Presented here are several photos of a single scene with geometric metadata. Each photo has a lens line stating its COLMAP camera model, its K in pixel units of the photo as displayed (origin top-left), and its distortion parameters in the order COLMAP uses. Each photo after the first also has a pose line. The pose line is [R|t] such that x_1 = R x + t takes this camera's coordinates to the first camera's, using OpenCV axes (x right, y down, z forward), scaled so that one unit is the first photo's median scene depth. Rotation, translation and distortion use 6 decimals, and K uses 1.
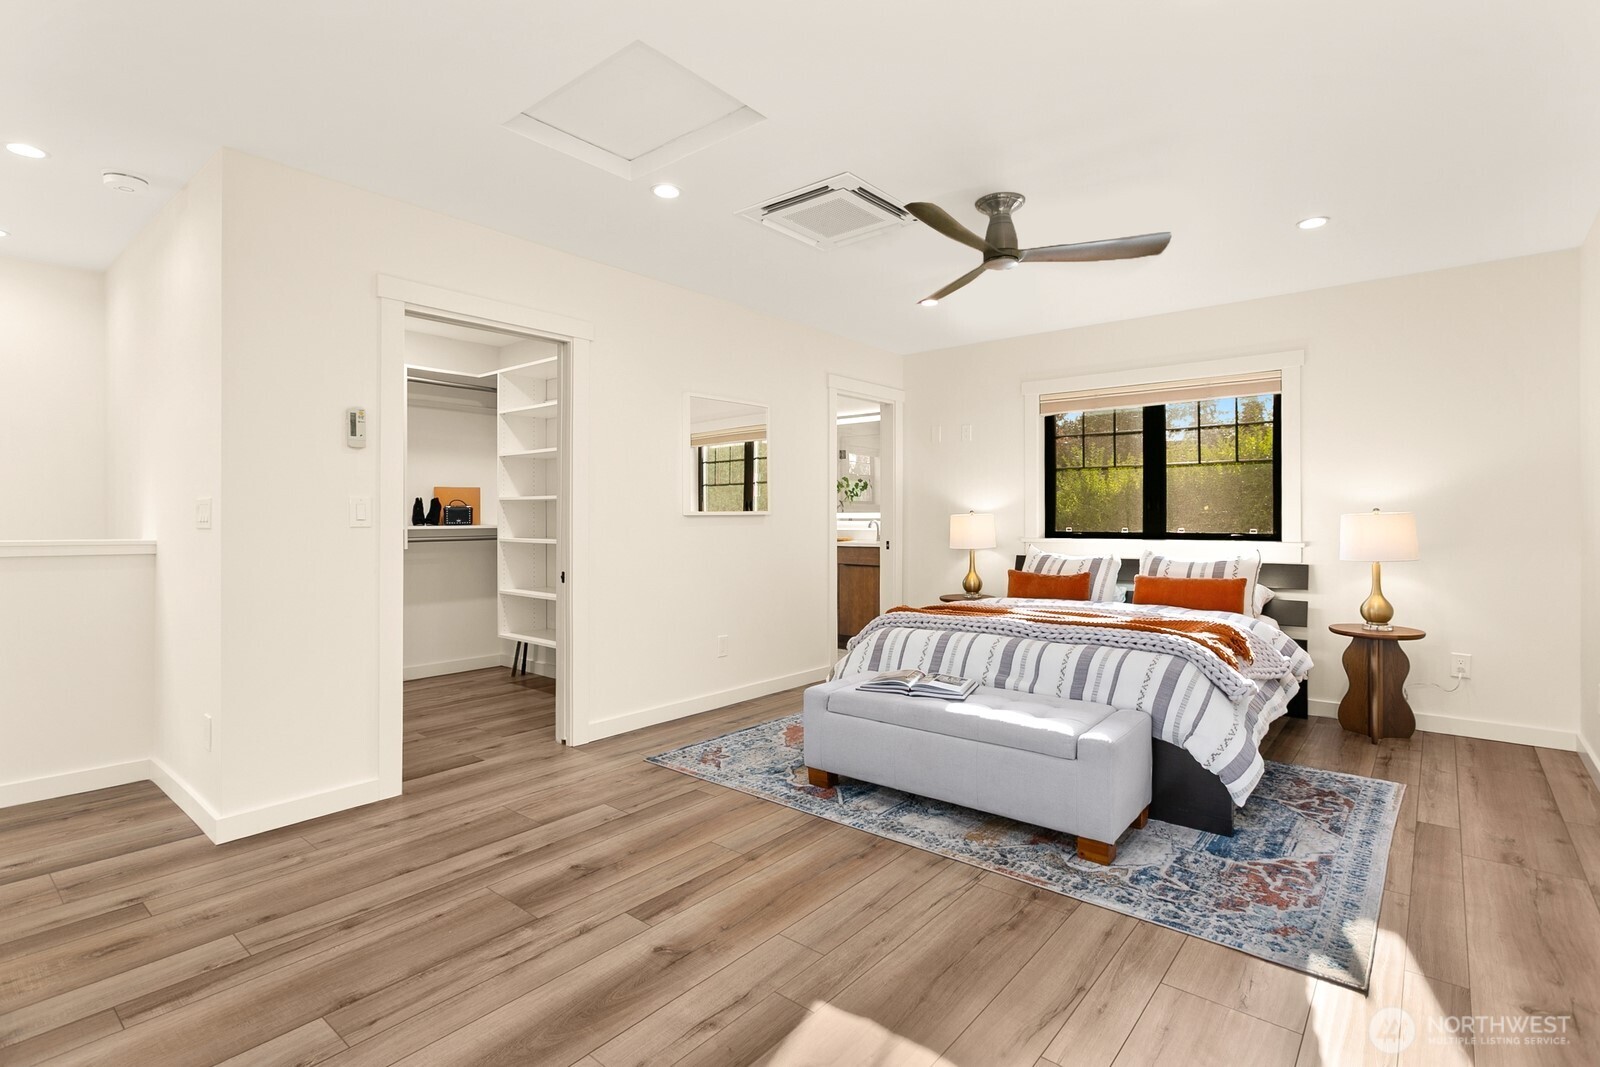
lens RADIAL K [[762.0, 0, 807.9], [0, 762.0, 517.5], [0, 0, 1]] dist [0.001767, 0.000415]
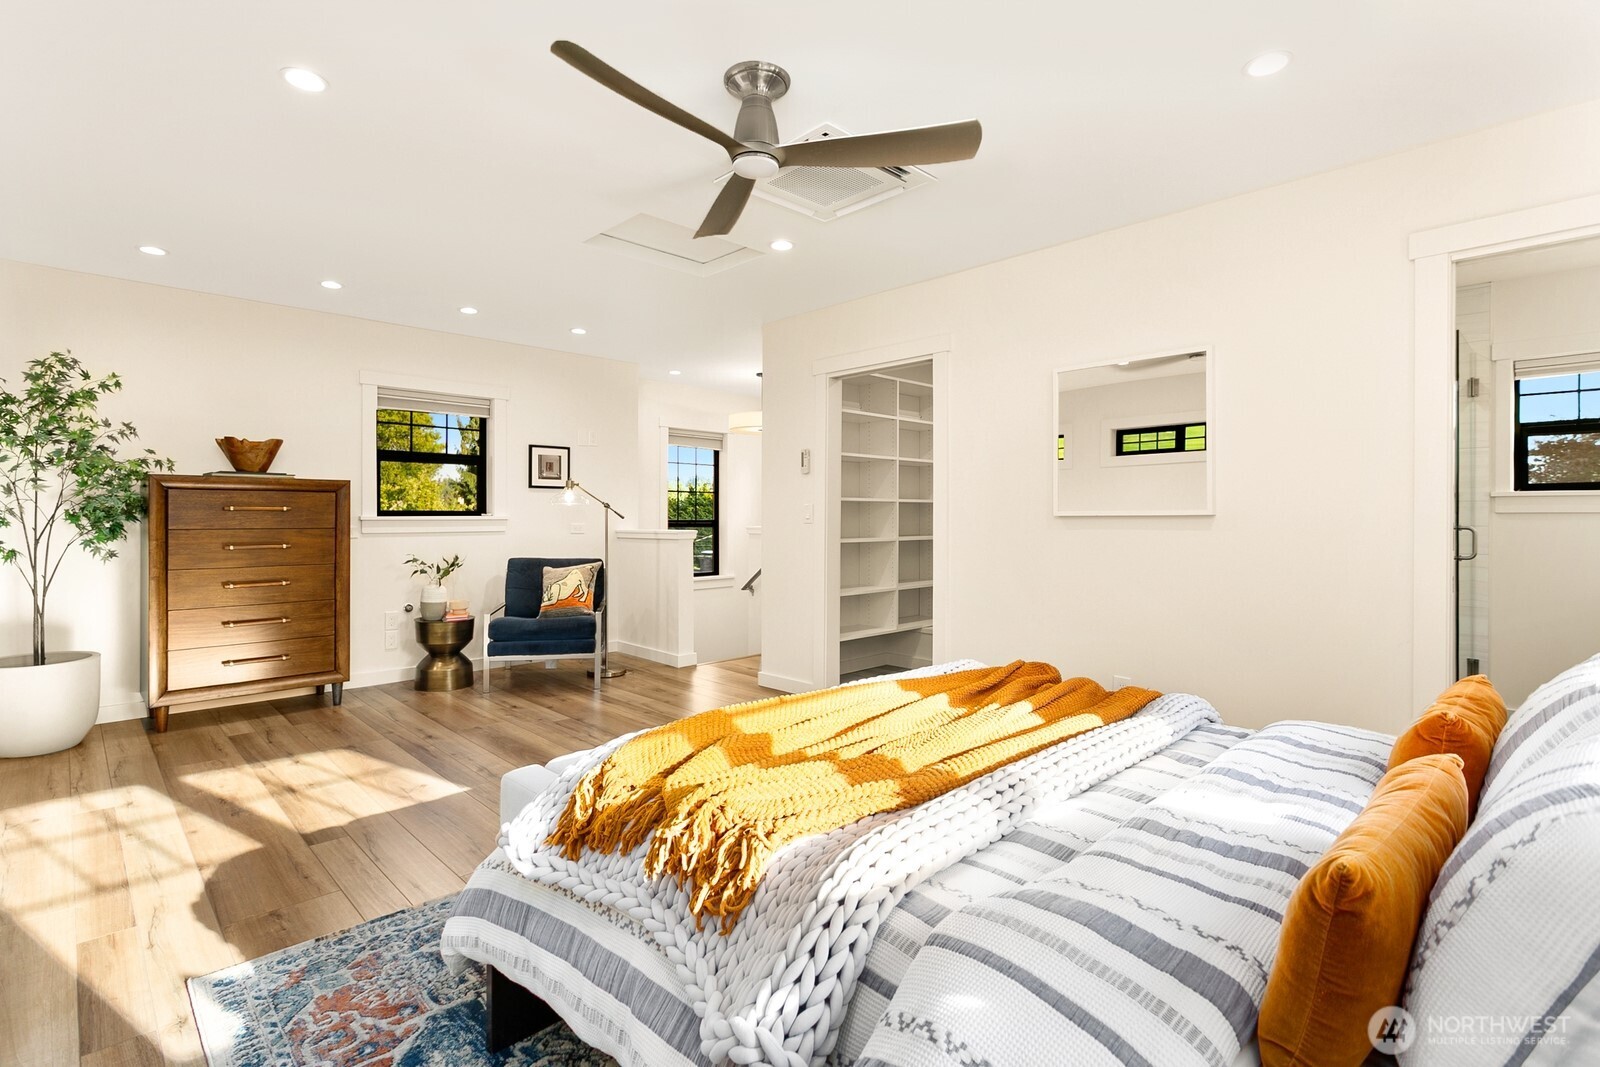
lens RADIAL K [[762.0, 0, 807.9], [0, 762.0, 517.5], [0, 0, 1]] dist [0.001767, 0.000415]
pose [[-0.102755, -0.002993, -0.994702, 0.987011], [-0.003513, 0.999990, -0.002646, 0.007023], [0.994701, 0.003223, -0.102764, 1.149205]]
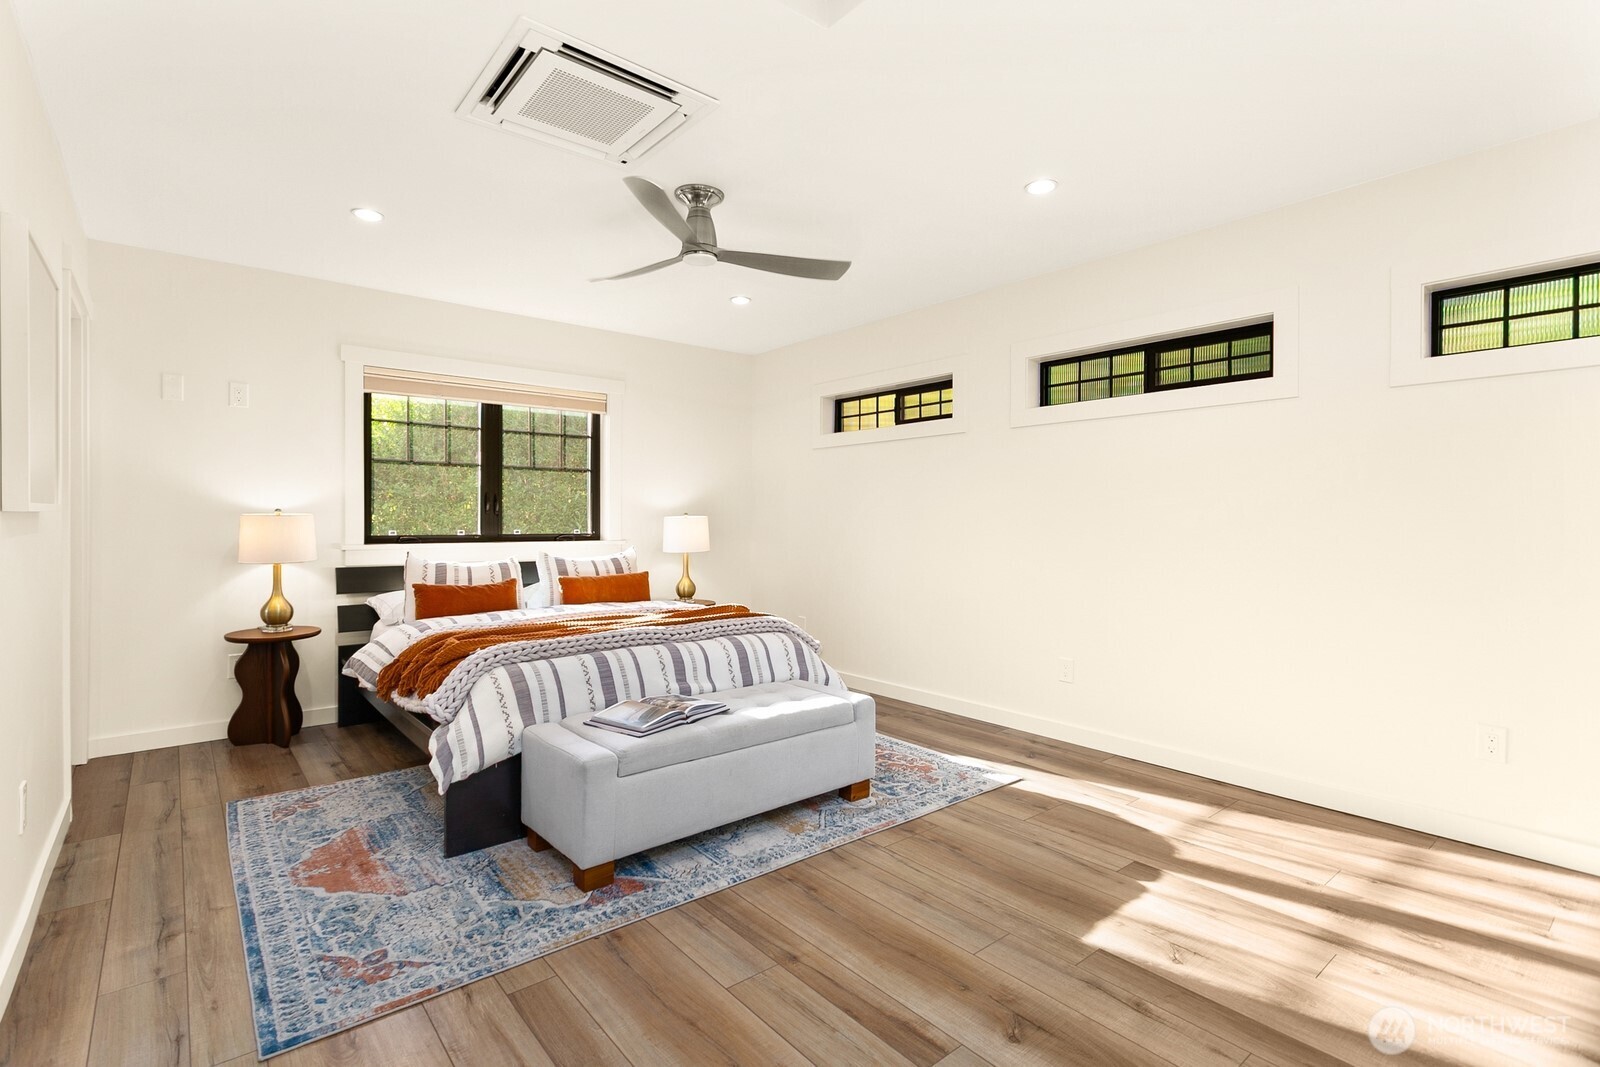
lens RADIAL K [[756.2, 0, 807.0], [0, 756.2, 529.2], [0, 0, 1]] dist [0.001981, 0.000920]
pose [[0.184321, -0.007753, 0.982835, -0.682653], [-0.001256, 0.999966, 0.008123, 0.006363], [-0.982865, -0.002731, 0.184305, 0.705354]]
